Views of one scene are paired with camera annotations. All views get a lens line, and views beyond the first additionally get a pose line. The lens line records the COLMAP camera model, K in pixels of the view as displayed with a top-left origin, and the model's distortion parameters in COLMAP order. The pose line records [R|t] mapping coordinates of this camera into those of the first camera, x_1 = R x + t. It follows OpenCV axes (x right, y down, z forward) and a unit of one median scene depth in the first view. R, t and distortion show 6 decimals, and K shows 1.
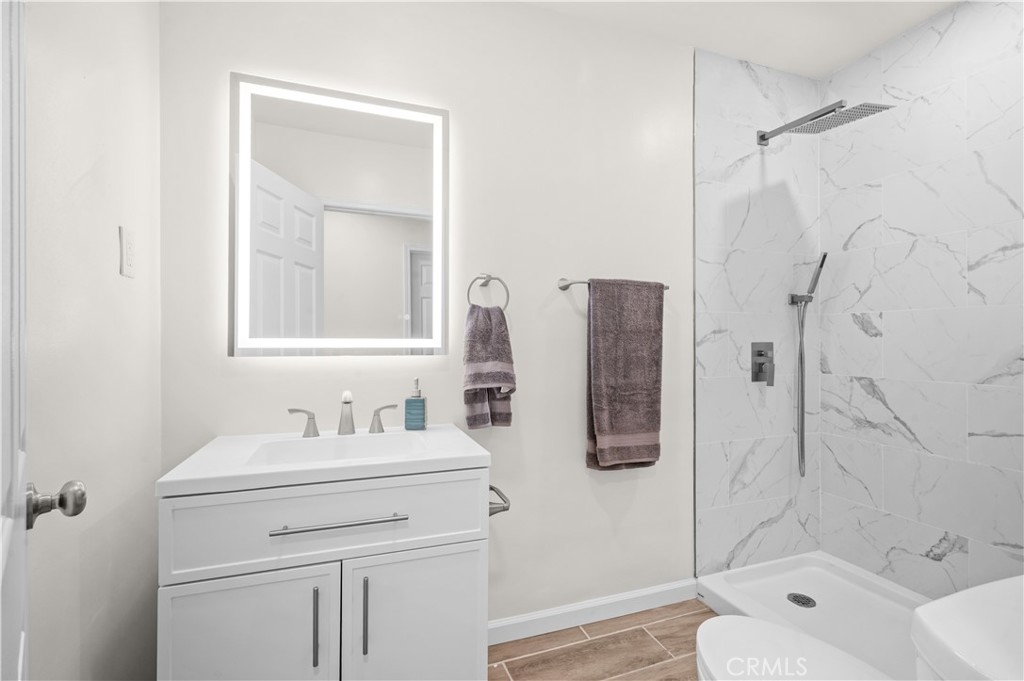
lens RADIAL K [[453.3, 0, 517.6], [0, 453.3, 347.0], [0, 0, 1]] dist [0.001013, 0.000099]
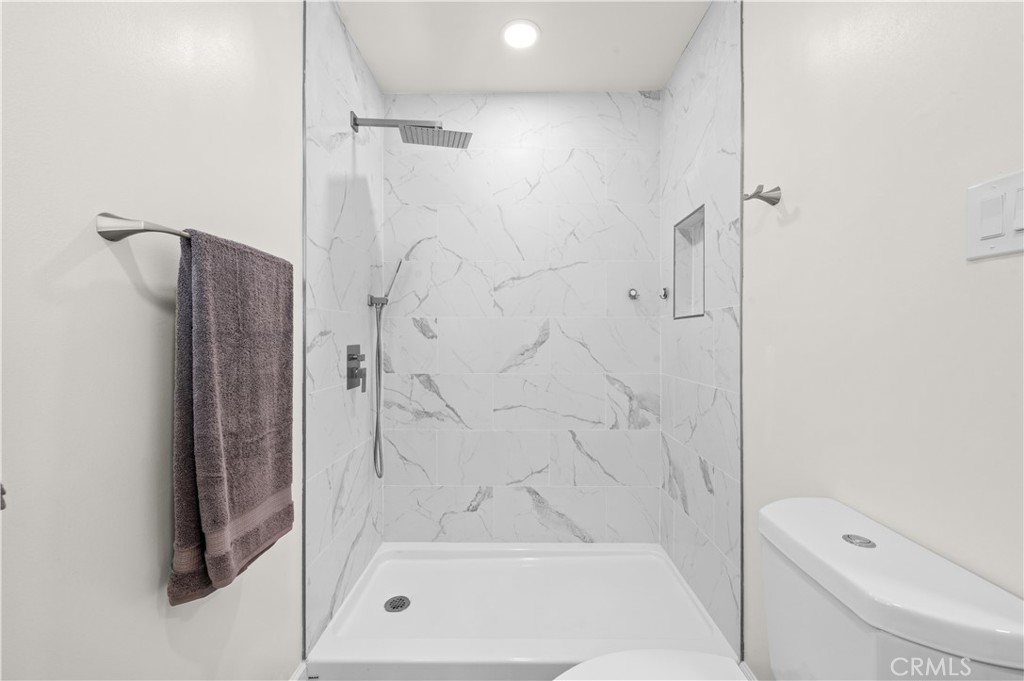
lens RADIAL K [[407.4, 0, 511.4], [0, 407.4, 336.8], [0, 0, 1]] dist [-0.001053, -0.000089]
pose [[0.363489, -0.000720, 0.931598, -0.115194], [0.011440, 0.999928, -0.003691, -0.021707], [-0.931528, 0.011999, 0.363471, 0.434244]]
